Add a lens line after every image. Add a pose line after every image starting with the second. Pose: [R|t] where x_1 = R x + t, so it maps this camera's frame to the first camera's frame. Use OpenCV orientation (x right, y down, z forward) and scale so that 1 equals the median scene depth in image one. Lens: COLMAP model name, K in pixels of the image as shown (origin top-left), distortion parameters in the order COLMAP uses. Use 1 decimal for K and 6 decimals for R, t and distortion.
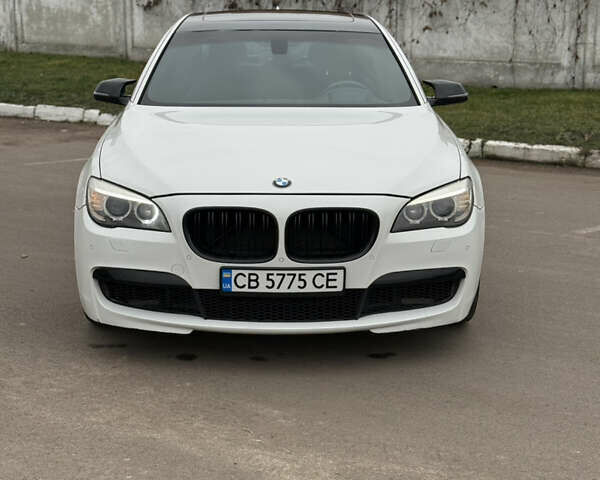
lens RADIAL K [[1161.3, 0, 300.0], [0, 1161.3, 240.0], [0, 0, 1]] dist [0.093281, -0.004658]
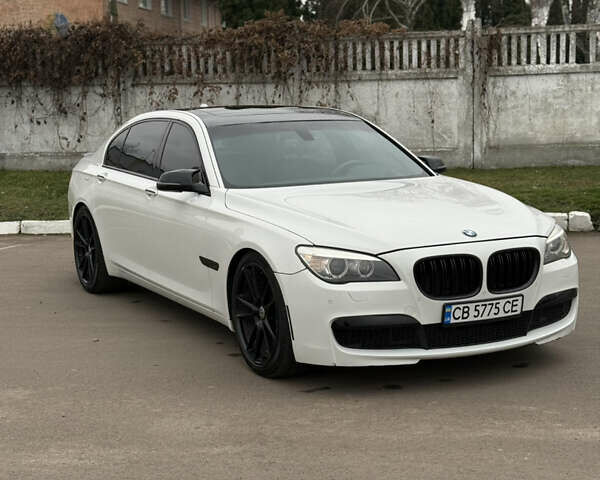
lens RADIAL K [[1161.3, 0, 300.0], [0, 1161.3, 240.0], [0, 0, 1]] dist [0.093281, -0.004658]
pose [[0.901505, -0.085710, 0.424196, -0.720330], [0.120983, 0.991024, -0.056873, 0.007565], [-0.415514, 0.102592, 0.903783, -0.061743]]
